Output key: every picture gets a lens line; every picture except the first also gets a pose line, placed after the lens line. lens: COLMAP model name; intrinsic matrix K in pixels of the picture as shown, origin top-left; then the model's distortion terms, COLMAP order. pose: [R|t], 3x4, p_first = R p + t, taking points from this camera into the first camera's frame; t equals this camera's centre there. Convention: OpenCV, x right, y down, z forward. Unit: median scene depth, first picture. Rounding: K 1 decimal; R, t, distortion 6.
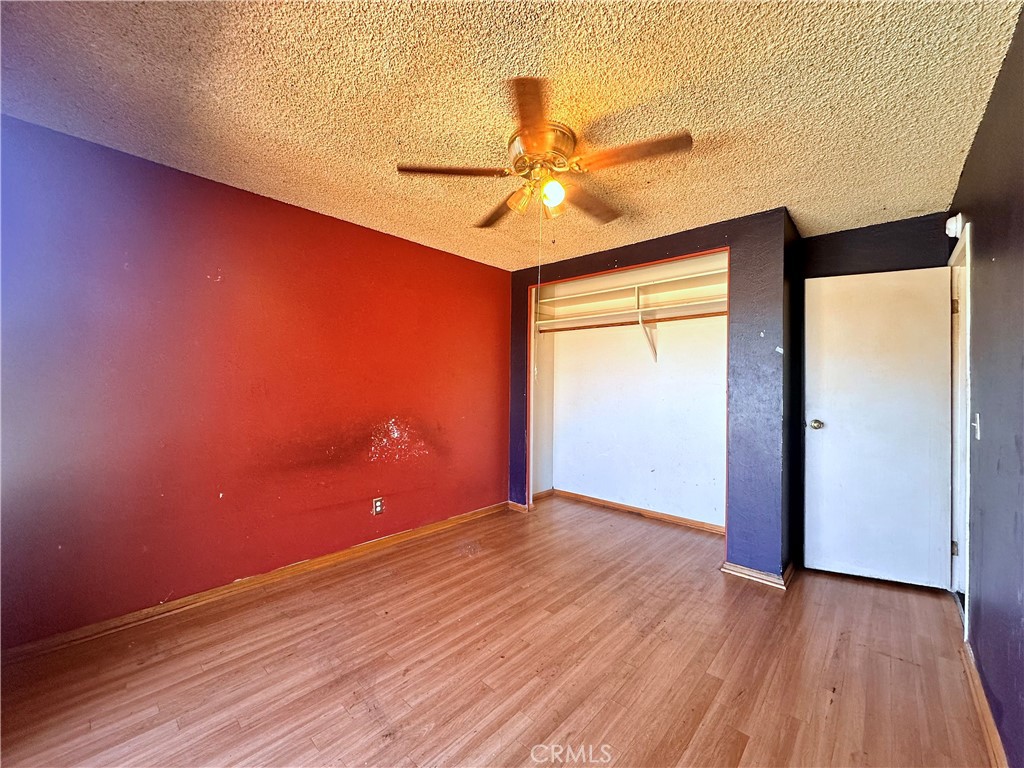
lens RADIAL K [[409.3, 0, 512.0], [0, 409.3, 384.0], [0, 0, 1]] dist [-0.000744, -0.000094]
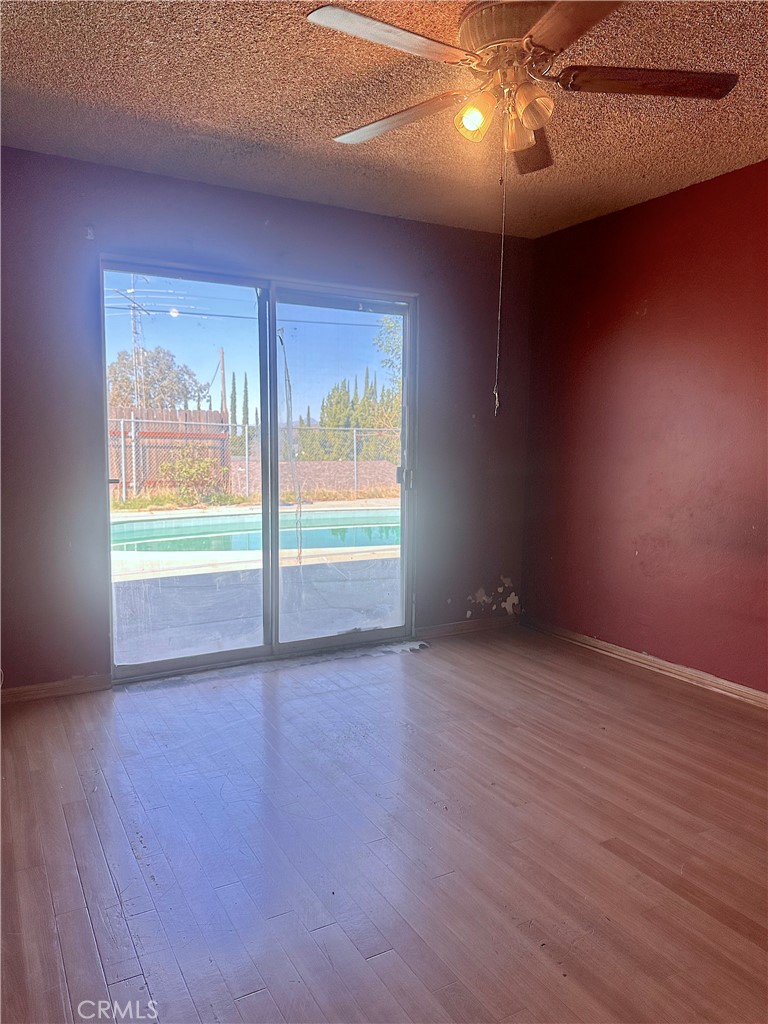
lens RADIAL K [[724.7, 0, 384.0], [0, 724.7, 512.0], [0, 0, 1]] dist [0.004691, -0.003507]
pose [[-0.303186, 0.079232, -0.949632, 1.120368], [-0.011840, 0.996147, 0.086893, 0.048789], [0.952858, 0.037589, -0.301080, 1.054281]]
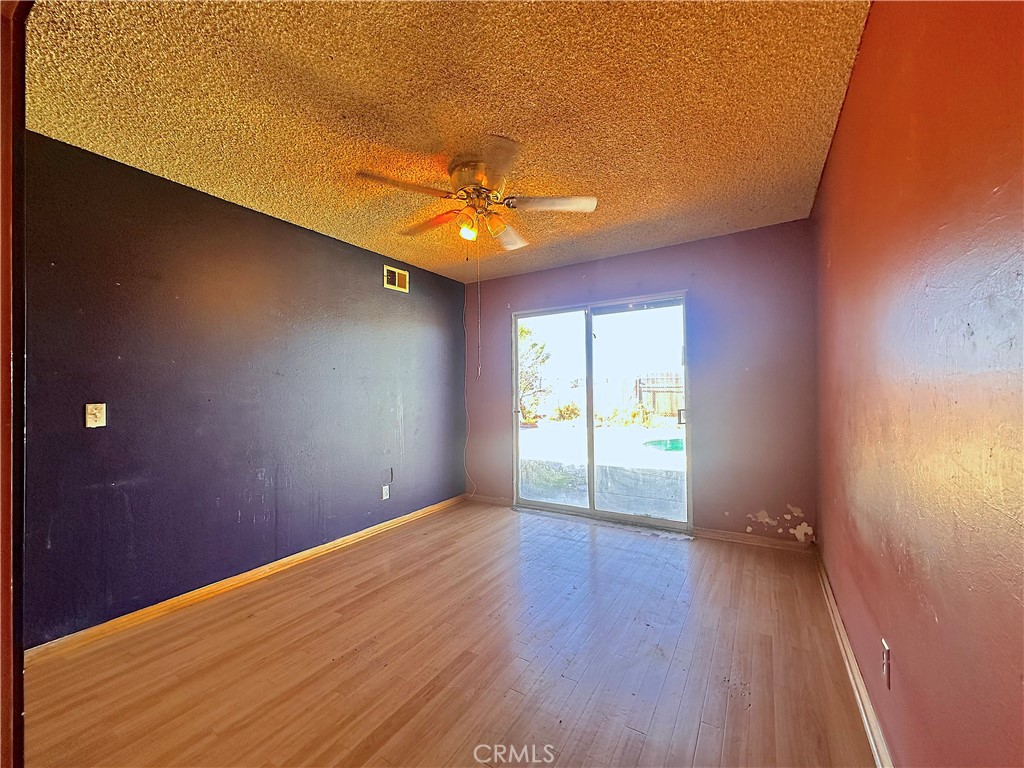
lens RADIAL K [[409.3, 0, 512.0], [0, 409.3, 384.0], [0, 0, 1]] dist [-0.000744, -0.000094]
pose [[-0.981304, -0.002160, -0.192453, 0.181820], [0.002588, 0.999699, -0.024413, 0.039431], [0.192448, -0.024455, -0.981003, 1.951505]]
